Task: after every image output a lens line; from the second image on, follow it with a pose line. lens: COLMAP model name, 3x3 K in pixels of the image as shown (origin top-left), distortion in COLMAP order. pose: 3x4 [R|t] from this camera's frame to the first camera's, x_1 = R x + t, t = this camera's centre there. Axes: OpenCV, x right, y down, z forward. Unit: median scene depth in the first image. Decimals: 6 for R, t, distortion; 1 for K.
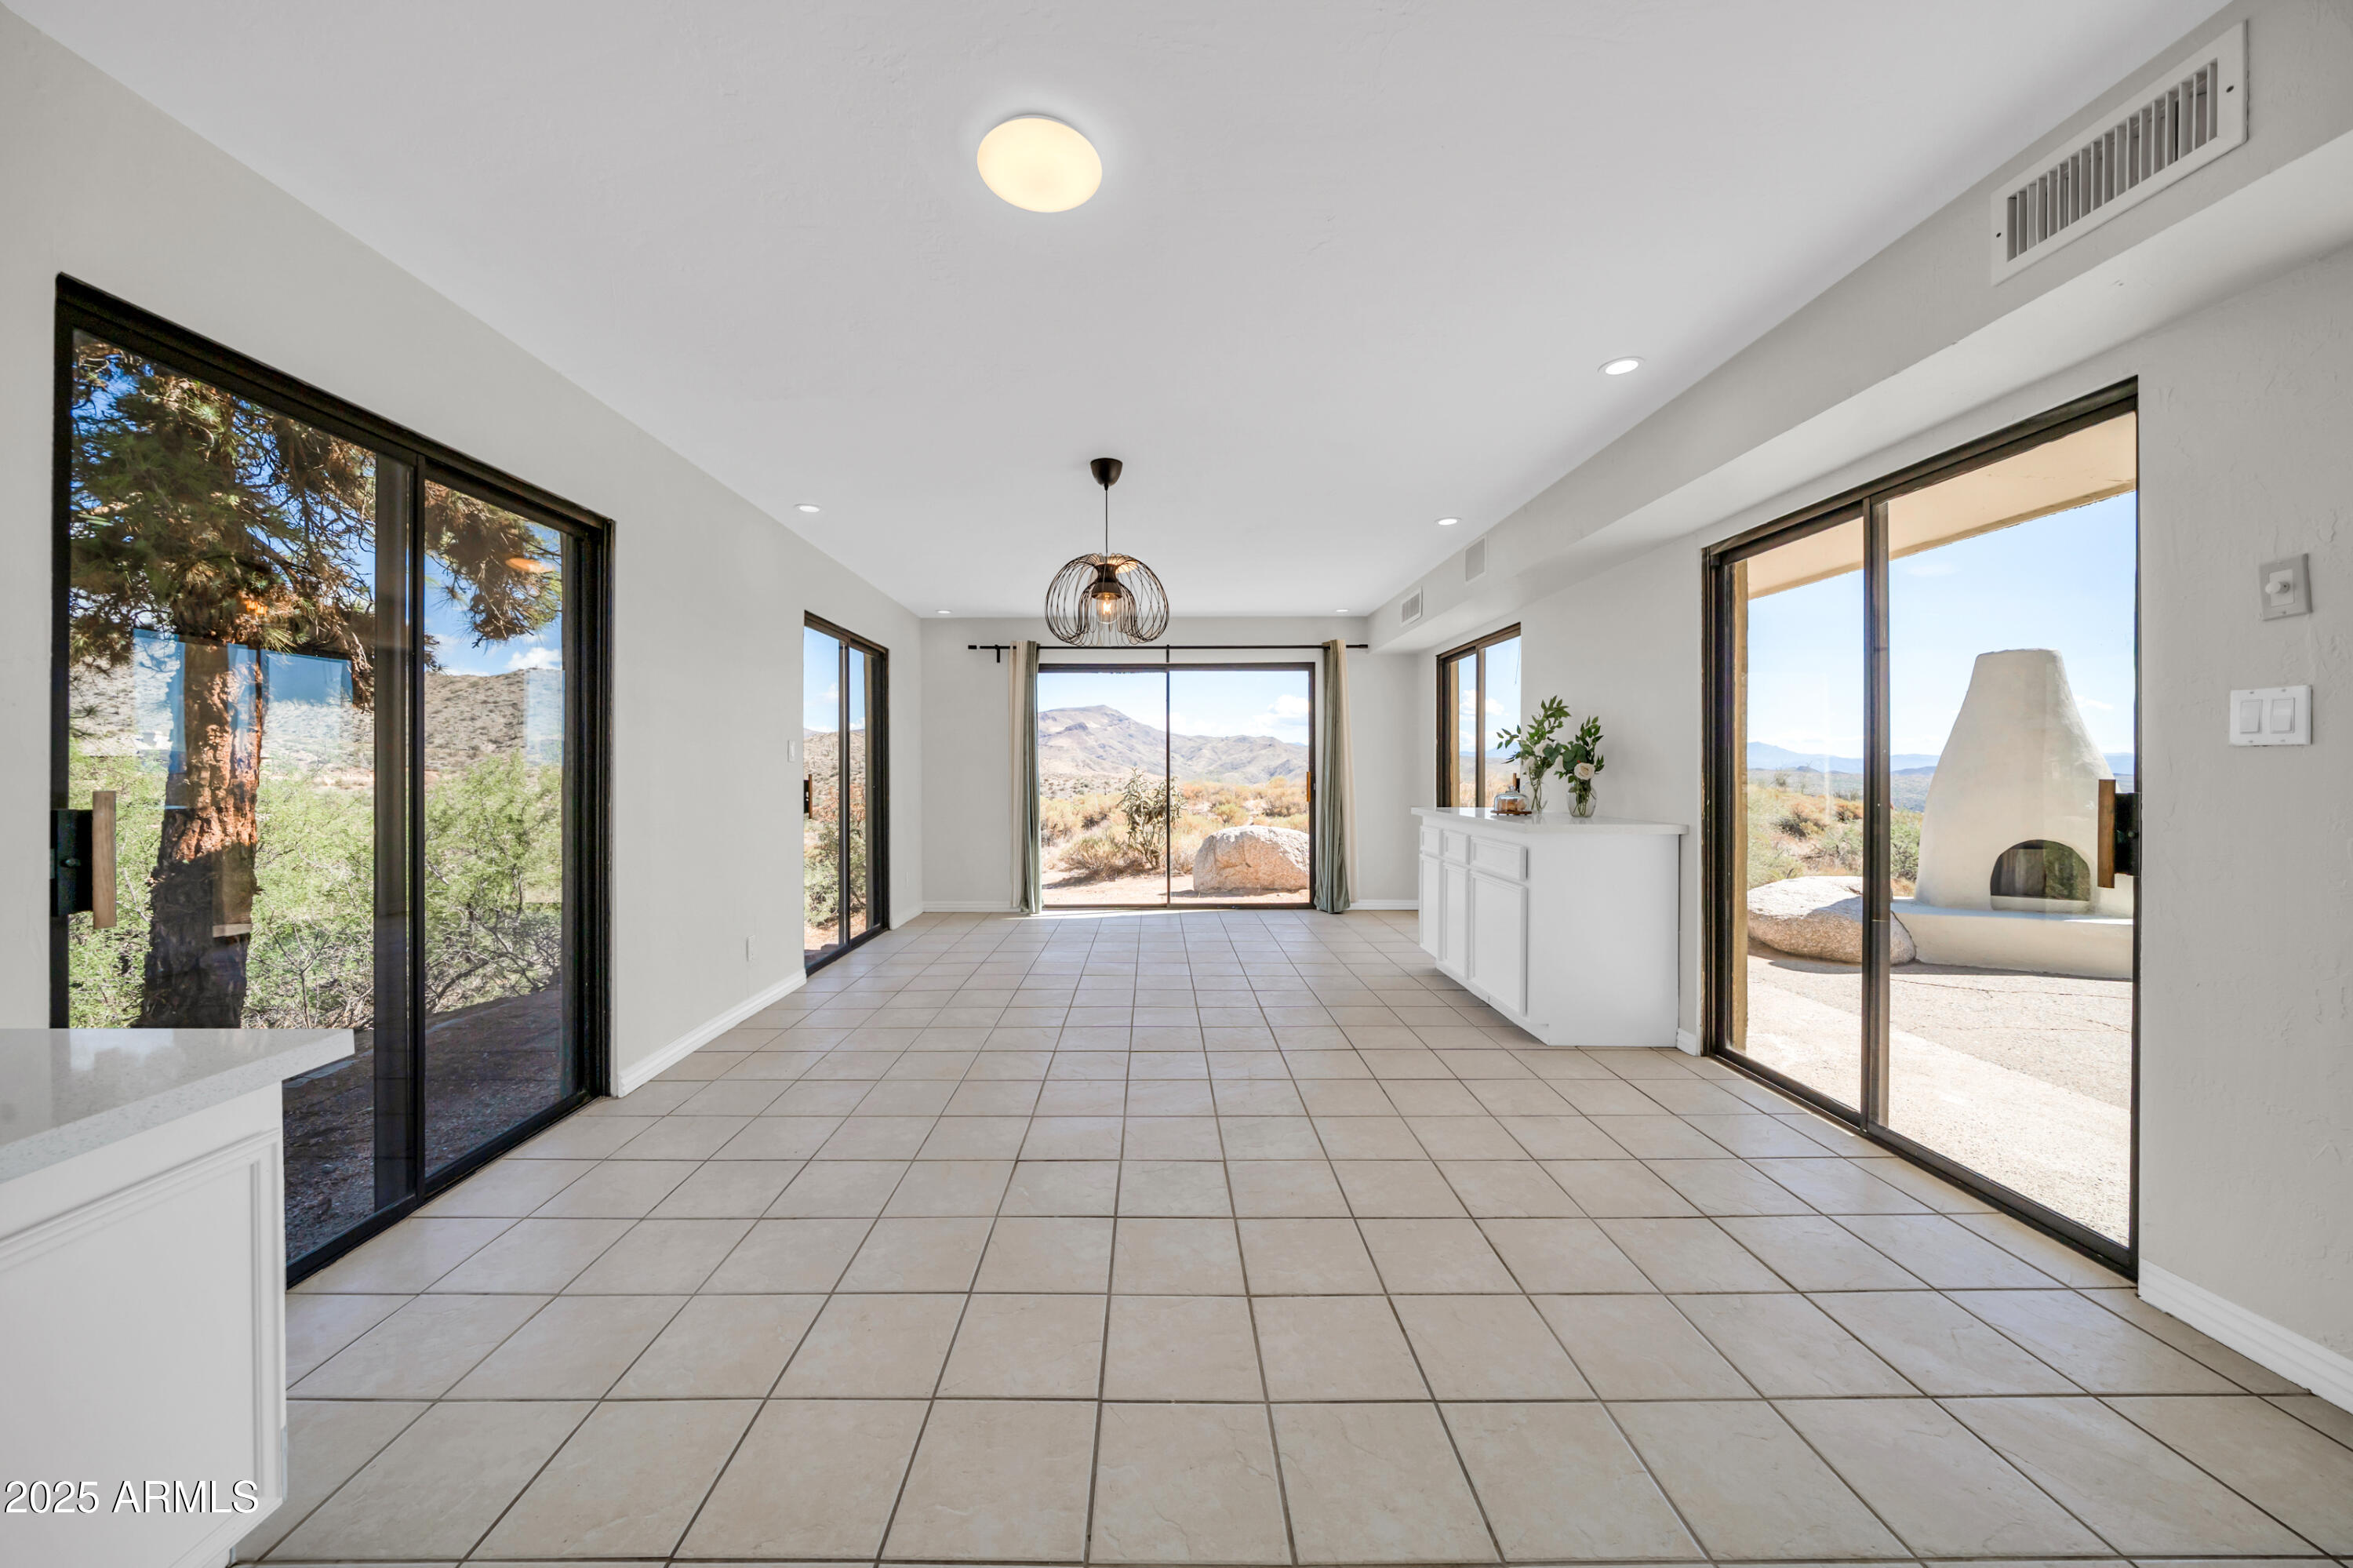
lens RADIAL K [[807.2, 0, 1144.7], [0, 807.2, 769.8], [0, 0, 1]] dist [-0.006562, -0.000855]
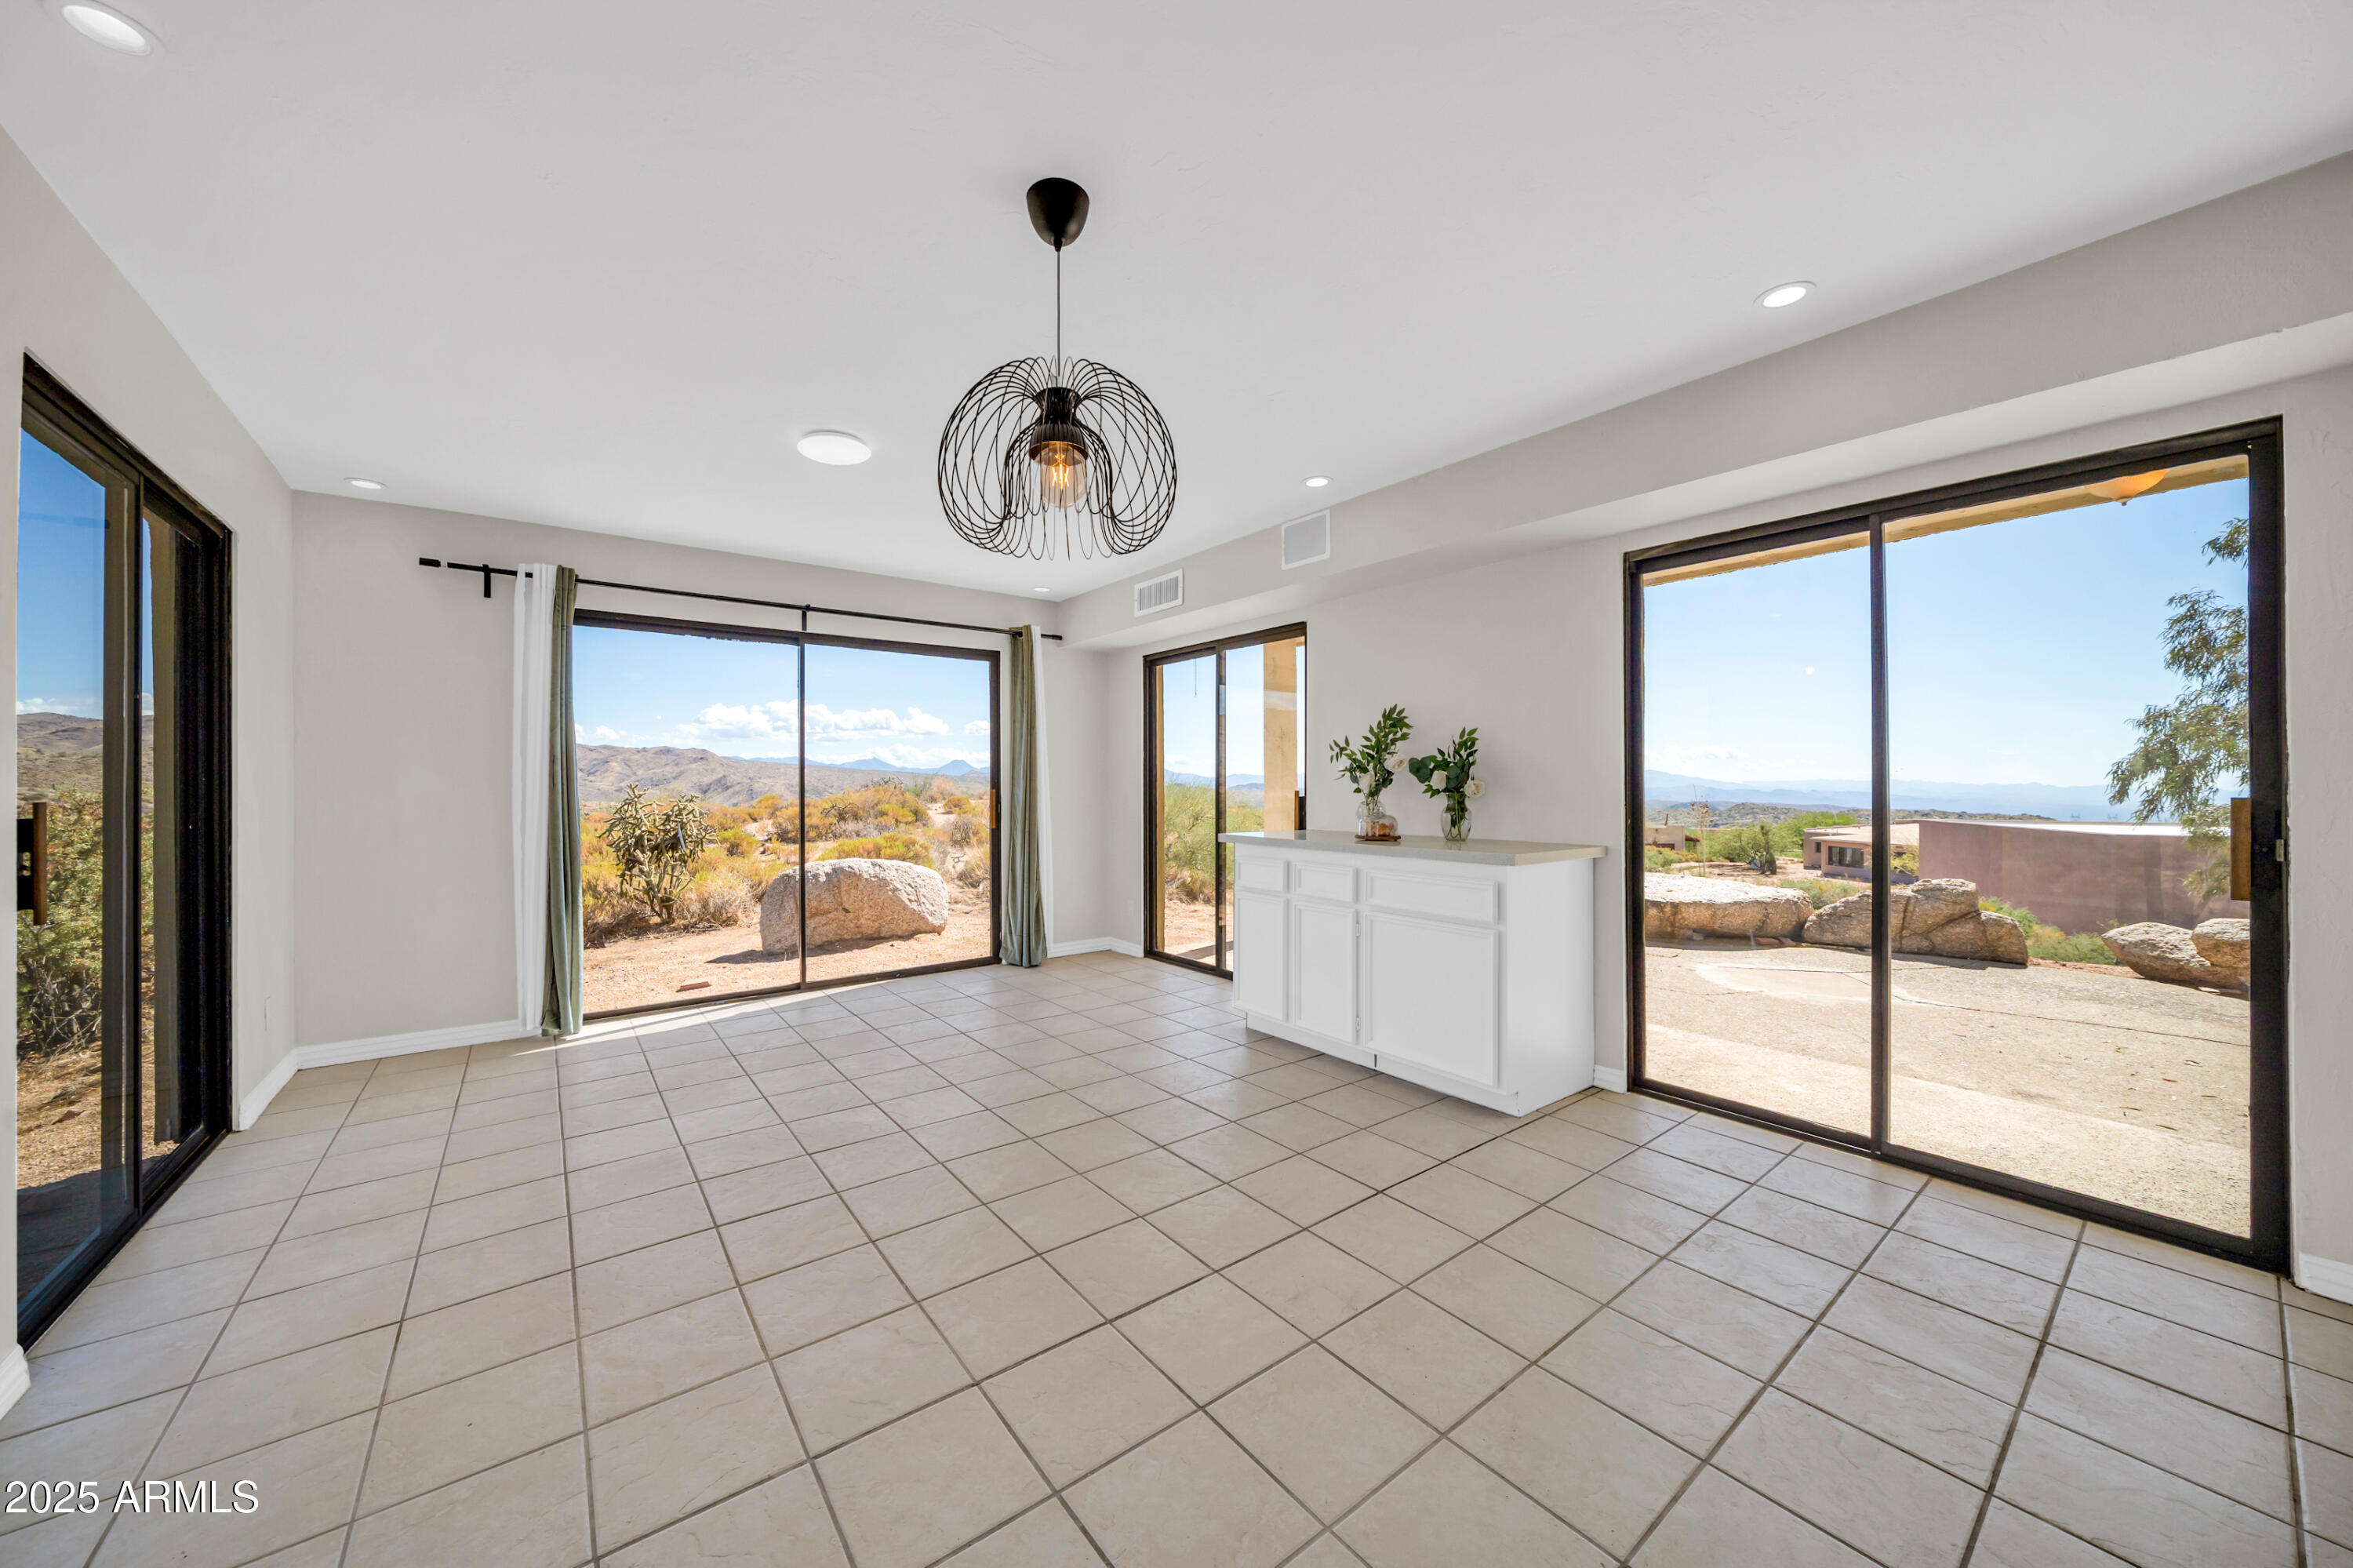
lens RADIAL K [[807.2, 0, 1132.7], [0, 807.2, 788.2], [0, 0, 1]] dist [-0.006562, -0.000855]
pose [[0.797703, -0.003604, 0.603039, -0.162586], [0.001912, 0.999992, 0.003447, -0.002024], [-0.603047, -0.001597, 0.797704, 0.291680]]
